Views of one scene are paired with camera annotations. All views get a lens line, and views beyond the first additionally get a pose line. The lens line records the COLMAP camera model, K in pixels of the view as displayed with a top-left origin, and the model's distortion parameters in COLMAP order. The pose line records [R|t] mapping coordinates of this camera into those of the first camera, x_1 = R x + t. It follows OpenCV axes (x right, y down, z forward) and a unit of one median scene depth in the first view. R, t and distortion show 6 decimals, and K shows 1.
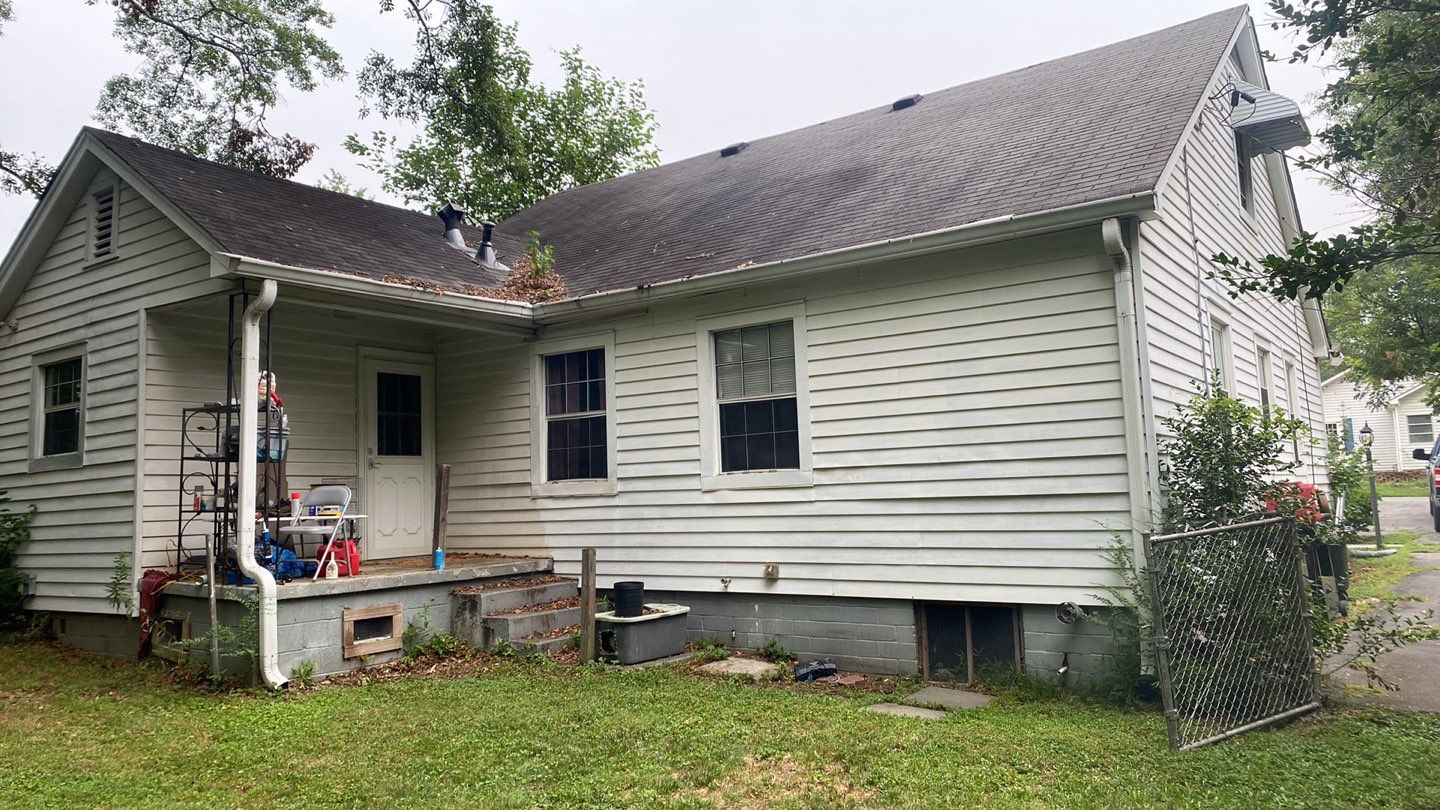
lens RADIAL K [[1036.6, 0, 720.0], [0, 1036.6, 405.0], [0, 0, 1]] dist [0.077727, -0.100747]
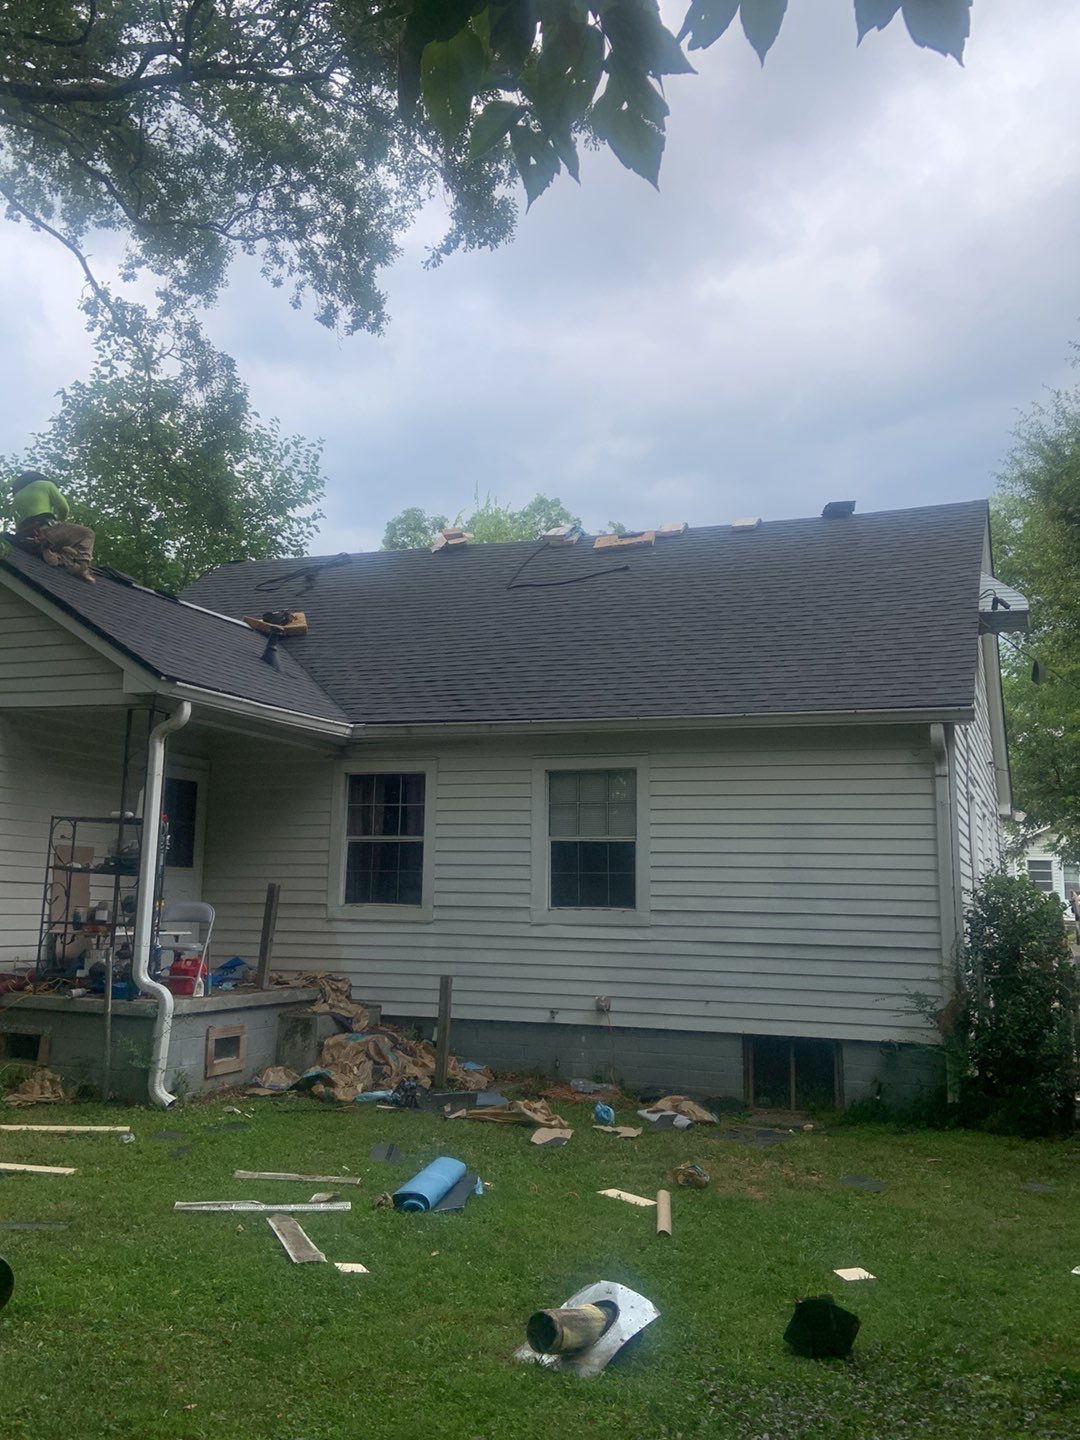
lens RADIAL K [[1352.0, 0, 531.3], [0, 1352.0, 694.6], [0, 0, 1]] dist [0.022004, 0.008414]
pose [[0.964887, 0.089244, 0.247038, -0.382034], [-0.071949, 0.994339, -0.078190, -0.040599], [-0.252618, 0.057670, 0.965846, -0.330441]]
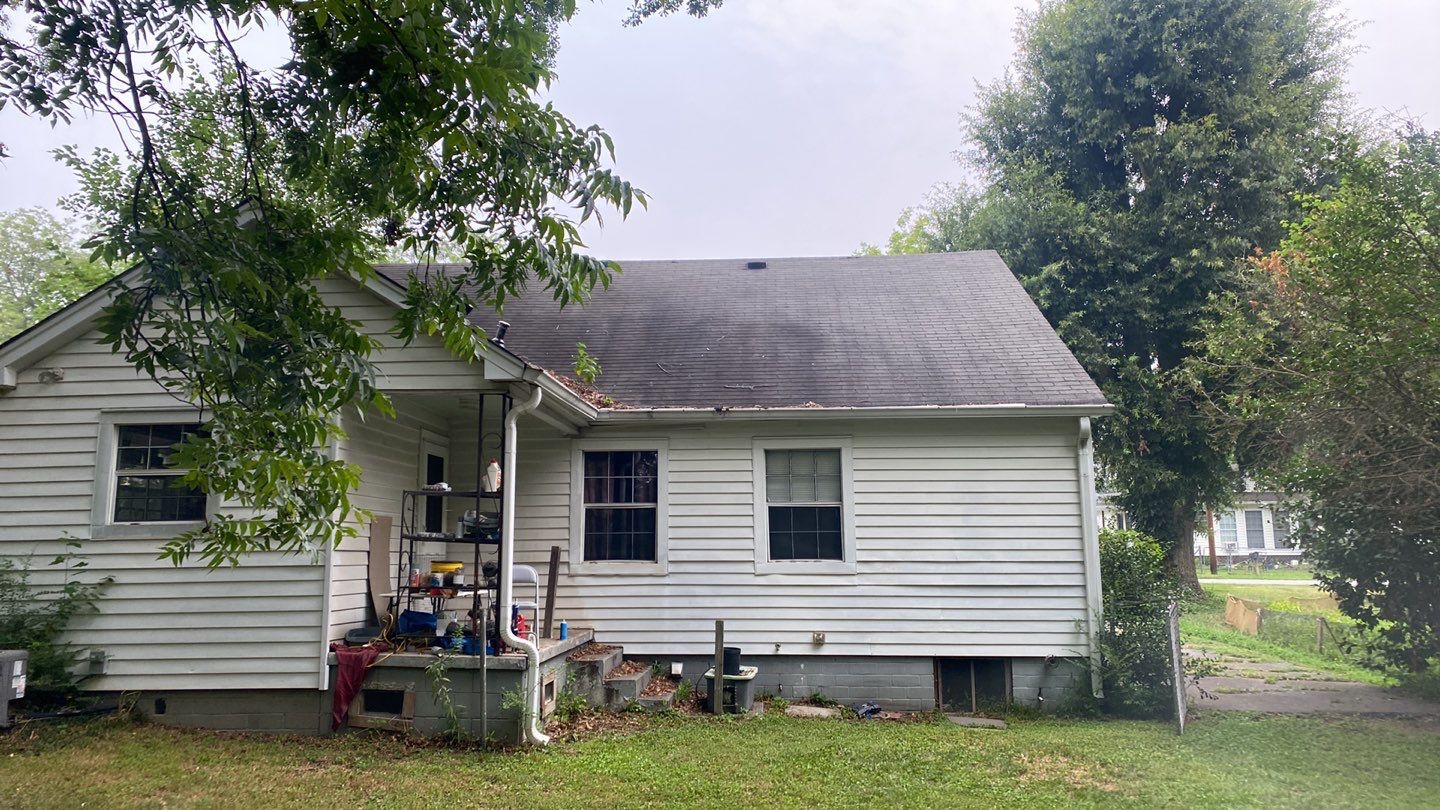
lens RADIAL K [[1036.6, 0, 720.0], [0, 1036.6, 405.0], [0, 0, 1]] dist [0.077727, -0.100747]
pose [[0.849377, 0.103237, 0.517592, -0.756598], [-0.070149, 0.994064, -0.083157, -0.015103], [-0.523104, 0.034323, 0.851577, -0.073686]]
